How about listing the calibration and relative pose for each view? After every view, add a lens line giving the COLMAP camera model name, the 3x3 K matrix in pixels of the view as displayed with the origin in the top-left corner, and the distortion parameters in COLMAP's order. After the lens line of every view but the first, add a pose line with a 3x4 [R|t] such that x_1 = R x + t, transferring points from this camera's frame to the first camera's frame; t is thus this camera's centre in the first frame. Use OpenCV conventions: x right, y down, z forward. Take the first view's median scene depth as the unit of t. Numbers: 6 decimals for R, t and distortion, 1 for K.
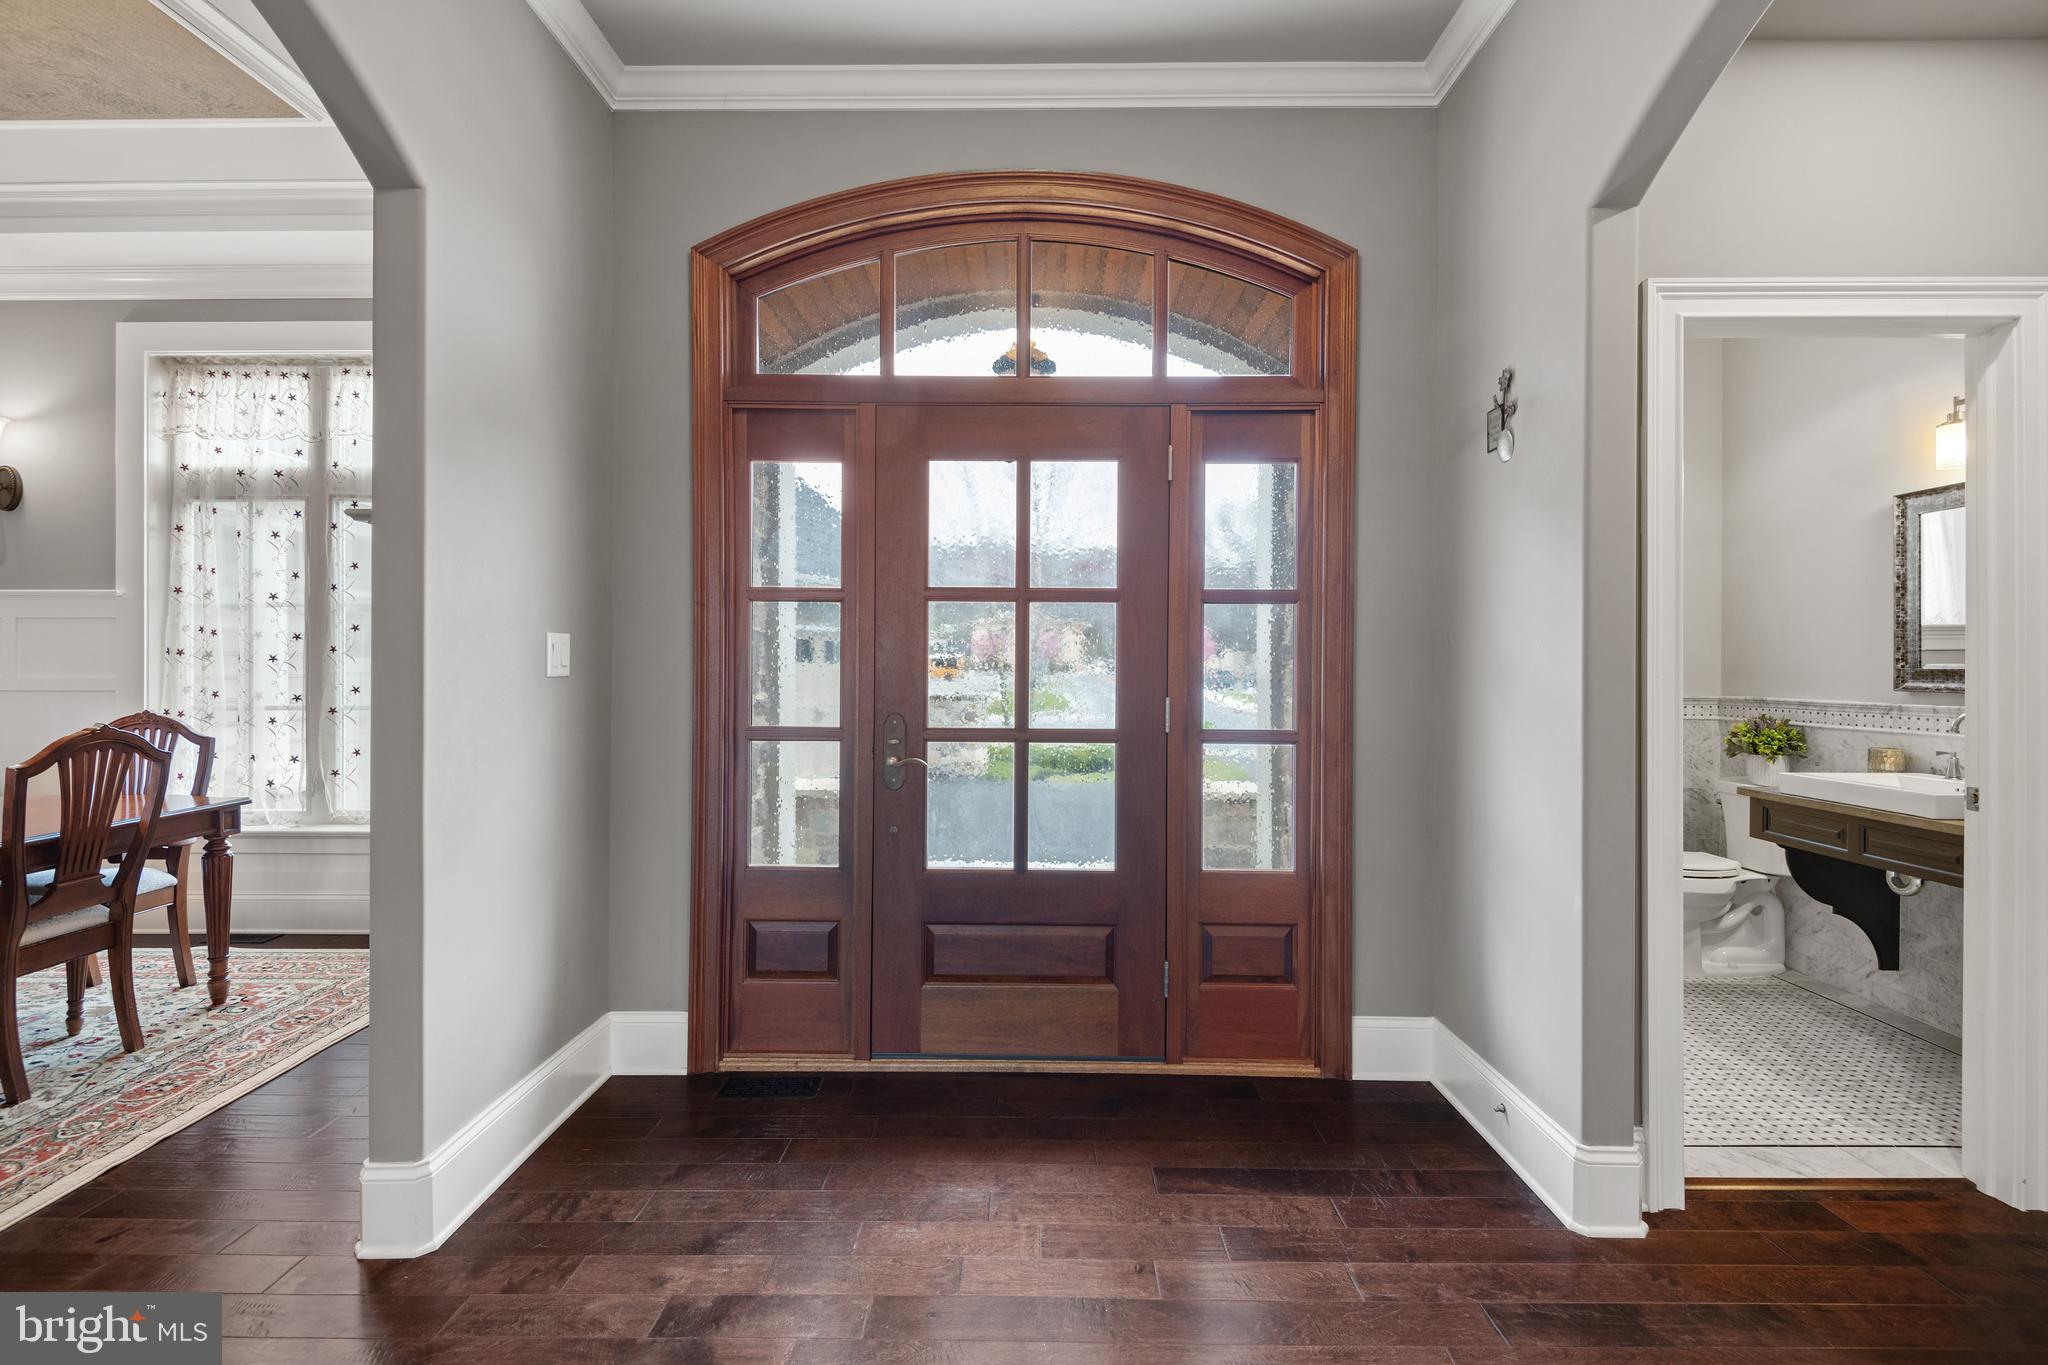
lens RADIAL K [[952.5, 0, 1018.9], [0, 952.5, 668.7], [0, 0, 1]] dist [-0.011682, 0.000122]
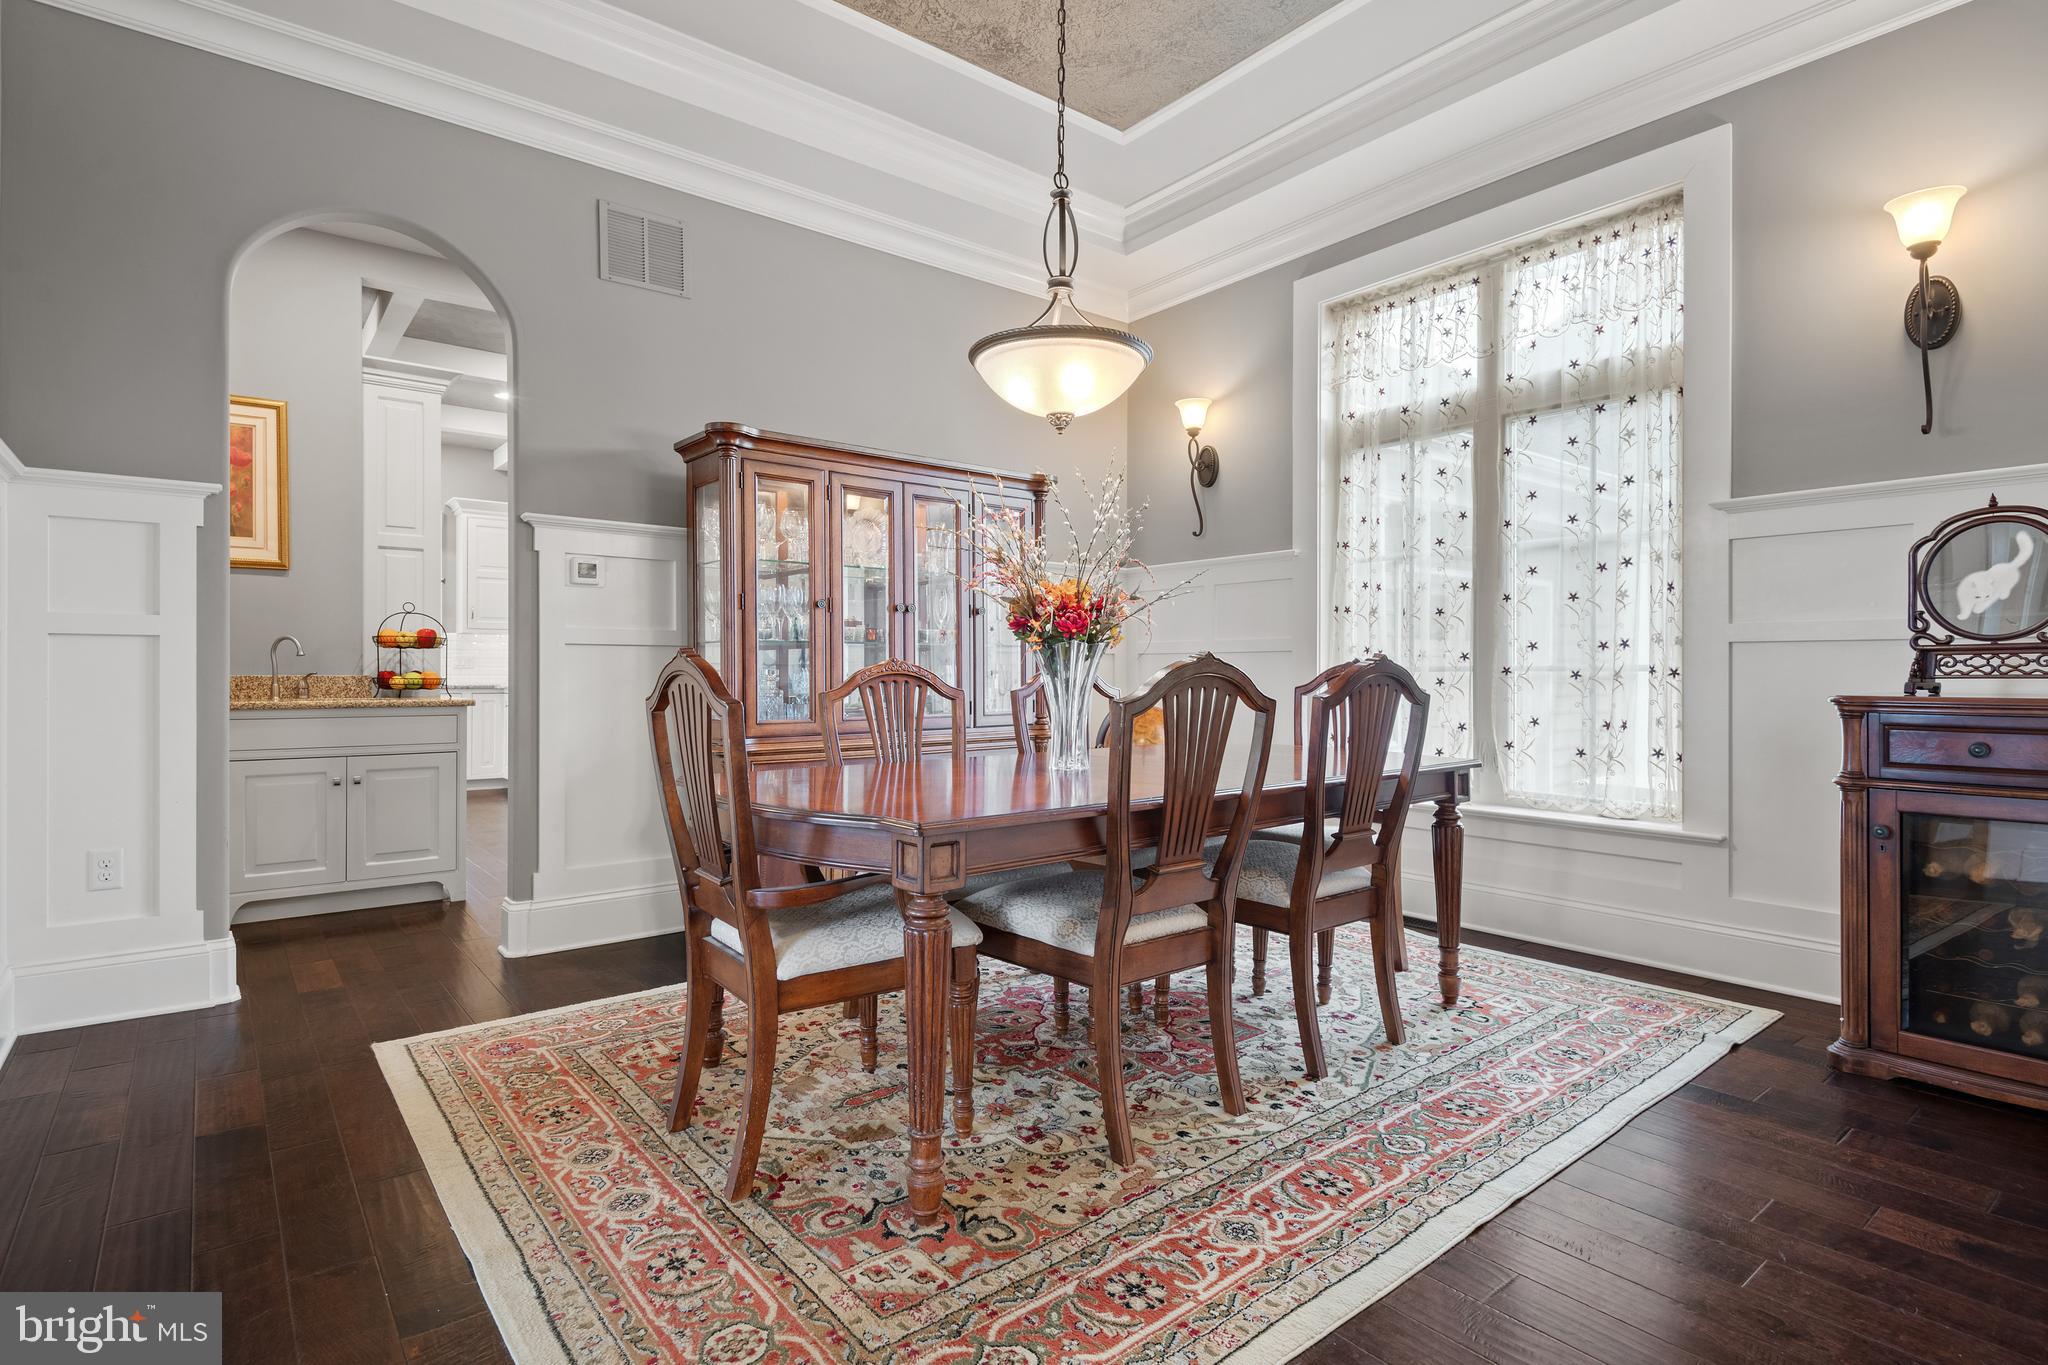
lens RADIAL K [[960.6, 0, 1024.0], [0, 960.6, 682.5], [0, 0, 1]] dist [-0.000343, 0.000080]
pose [[0.625953, 0.001718, -0.779859, -0.337941], [-0.001452, 0.999998, 0.001038, 0.056223], [0.779859, 0.000483, 0.625955, 0.136018]]
